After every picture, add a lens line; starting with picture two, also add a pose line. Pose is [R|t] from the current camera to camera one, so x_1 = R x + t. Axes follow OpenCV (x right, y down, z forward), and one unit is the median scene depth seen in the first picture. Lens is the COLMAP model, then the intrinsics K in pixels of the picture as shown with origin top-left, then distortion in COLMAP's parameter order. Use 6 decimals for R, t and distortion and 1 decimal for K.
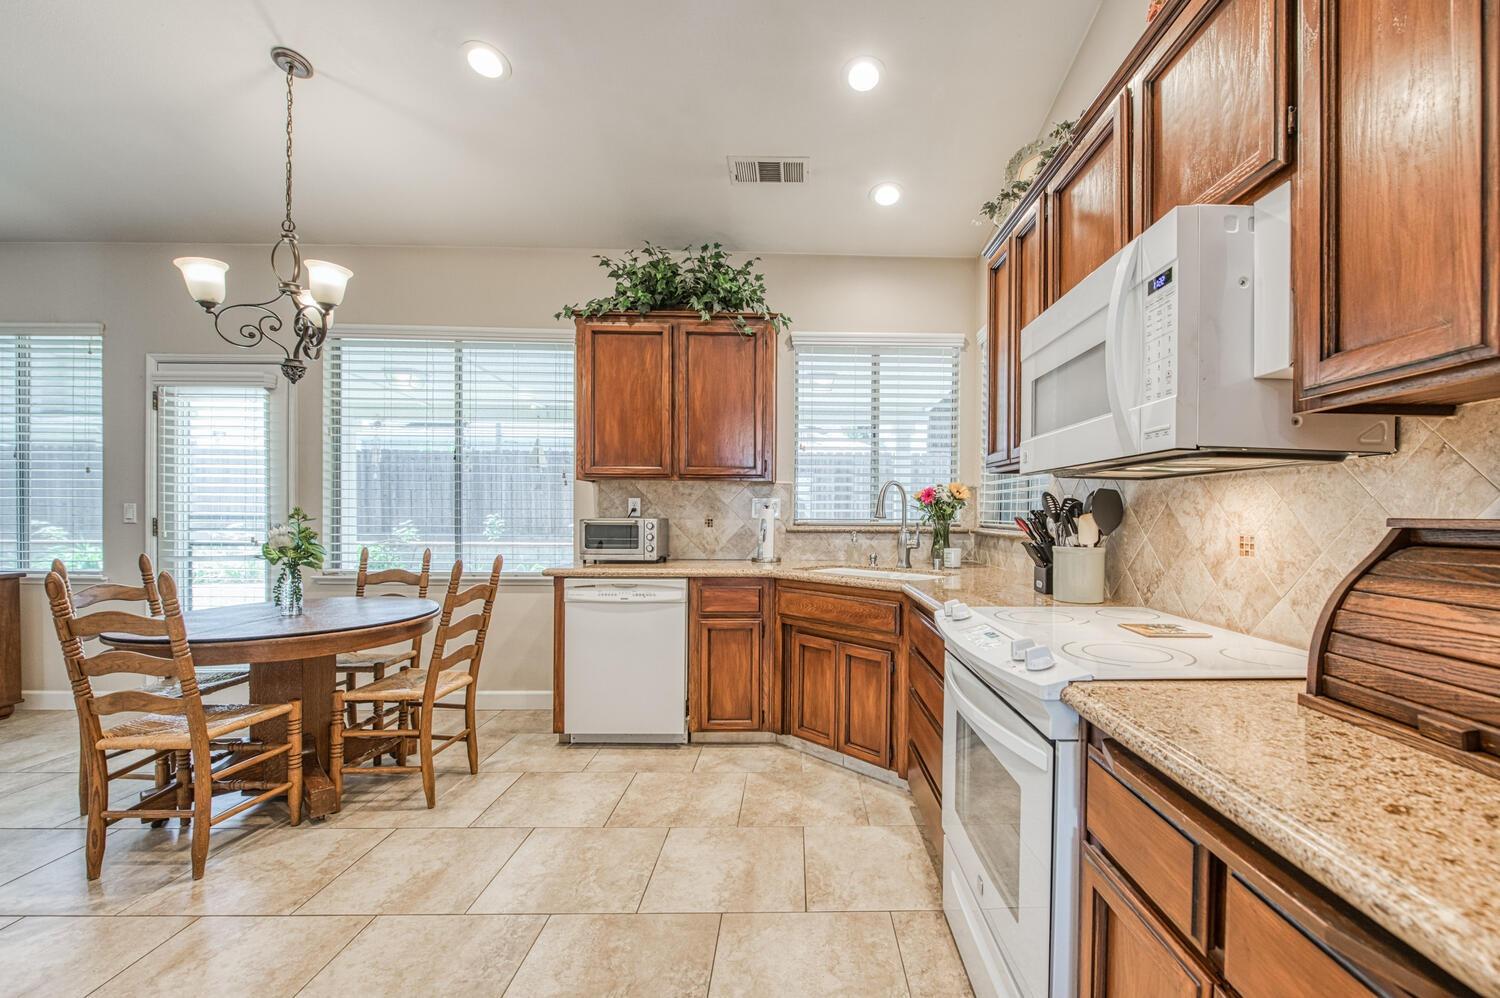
lens RADIAL K [[622.0, 0, 811.3], [0, 622.0, 519.2], [0, 0, 1]] dist [-0.004055, -0.003120]
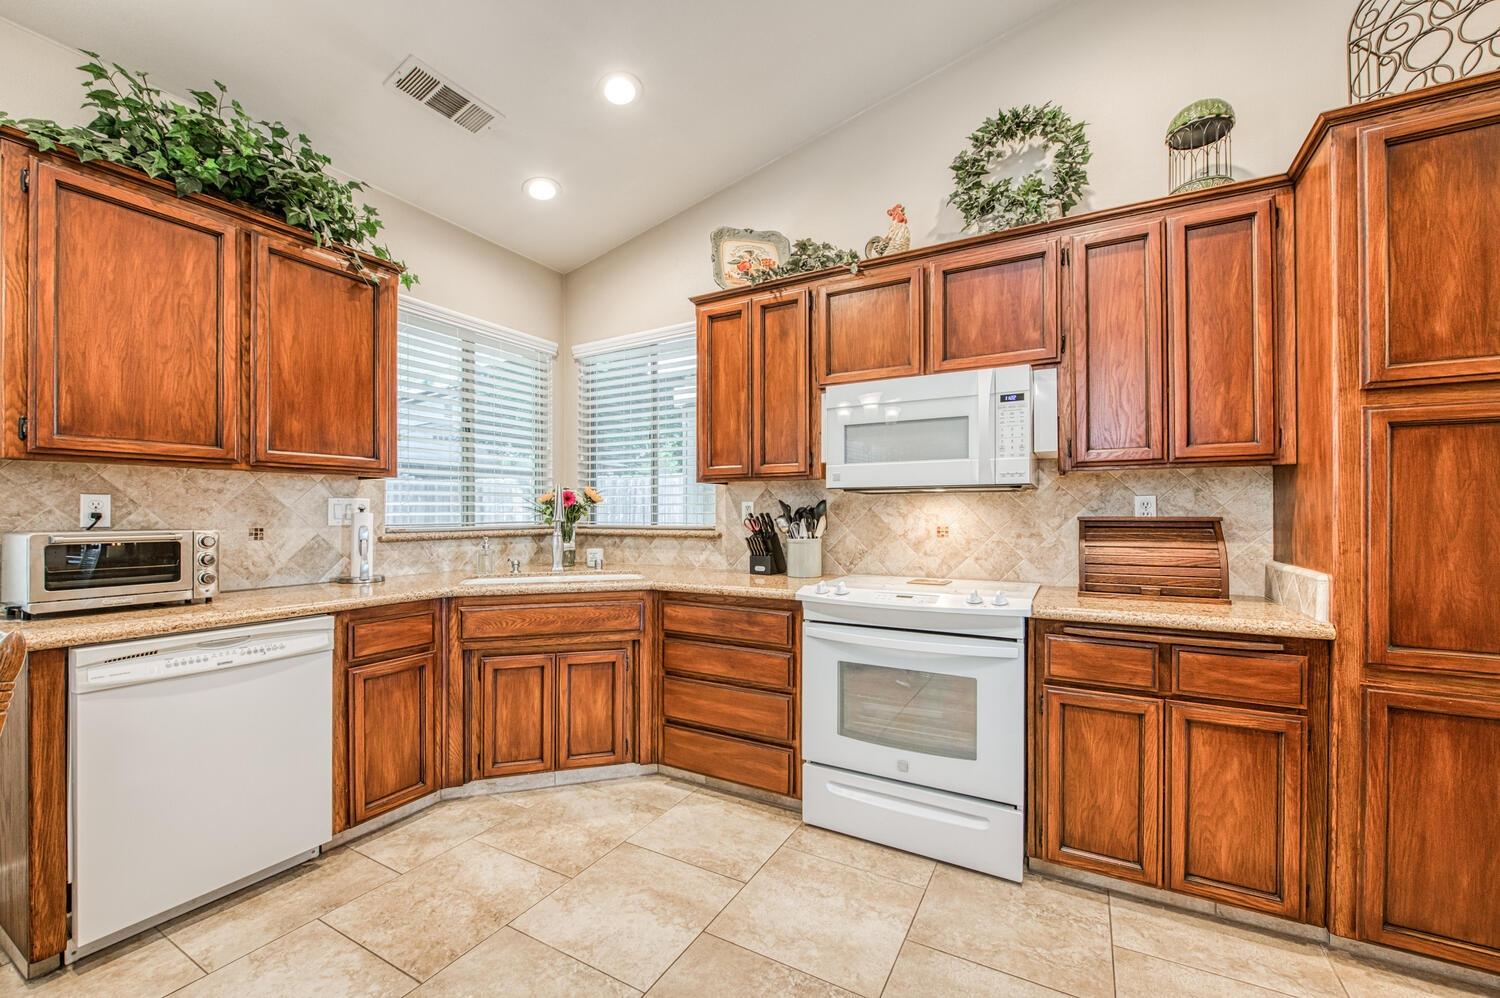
lens RADIAL K [[605.2, 0, 717.9], [0, 605.2, 513.9], [0, 0, 1]] dist [-0.002931, -0.004590]
pose [[0.528282, -0.008851, 0.849023, -0.544059], [0.014889, 0.999888, 0.001159, -0.011071], [-0.848939, 0.012028, 0.528354, 0.276903]]
